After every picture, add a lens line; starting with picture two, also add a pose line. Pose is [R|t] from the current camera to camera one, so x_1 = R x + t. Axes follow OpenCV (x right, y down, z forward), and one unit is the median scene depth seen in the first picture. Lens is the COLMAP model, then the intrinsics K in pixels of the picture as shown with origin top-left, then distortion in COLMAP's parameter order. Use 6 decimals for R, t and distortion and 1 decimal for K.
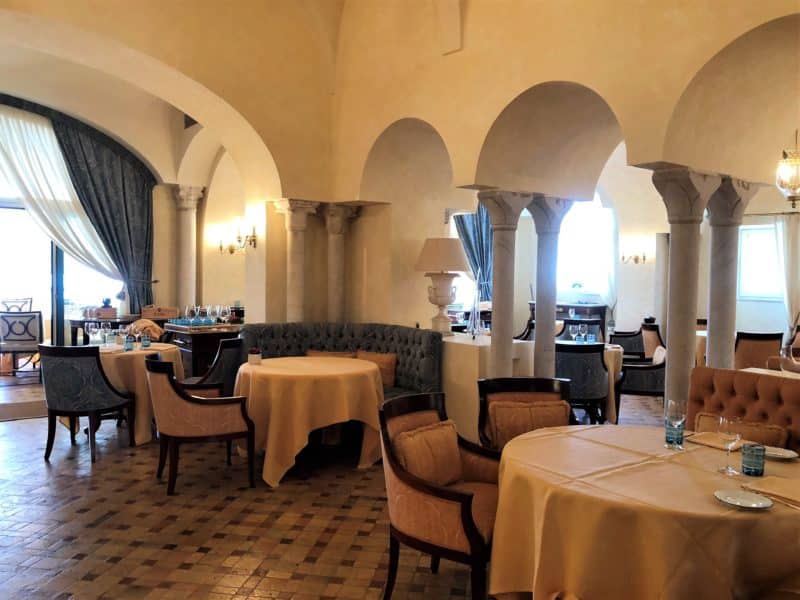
lens RADIAL K [[685.0, 0, 401.9], [0, 685.0, 296.9], [0, 0, 1]] dist [0.079817, -0.165743]
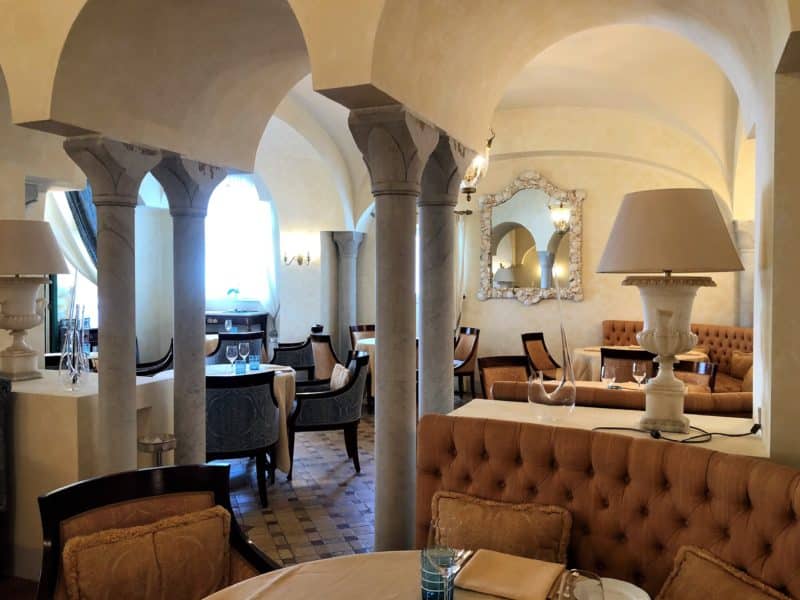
lens RADIAL K [[685.0, 0, 401.9], [0, 685.0, 296.9], [0, 0, 1]] dist [0.079817, -0.165743]
pose [[0.881515, -0.027668, 0.471344, 0.065005], [0.031278, 0.999511, 0.000175, -0.006024], [-0.471118, 0.014589, 0.881949, 0.265433]]
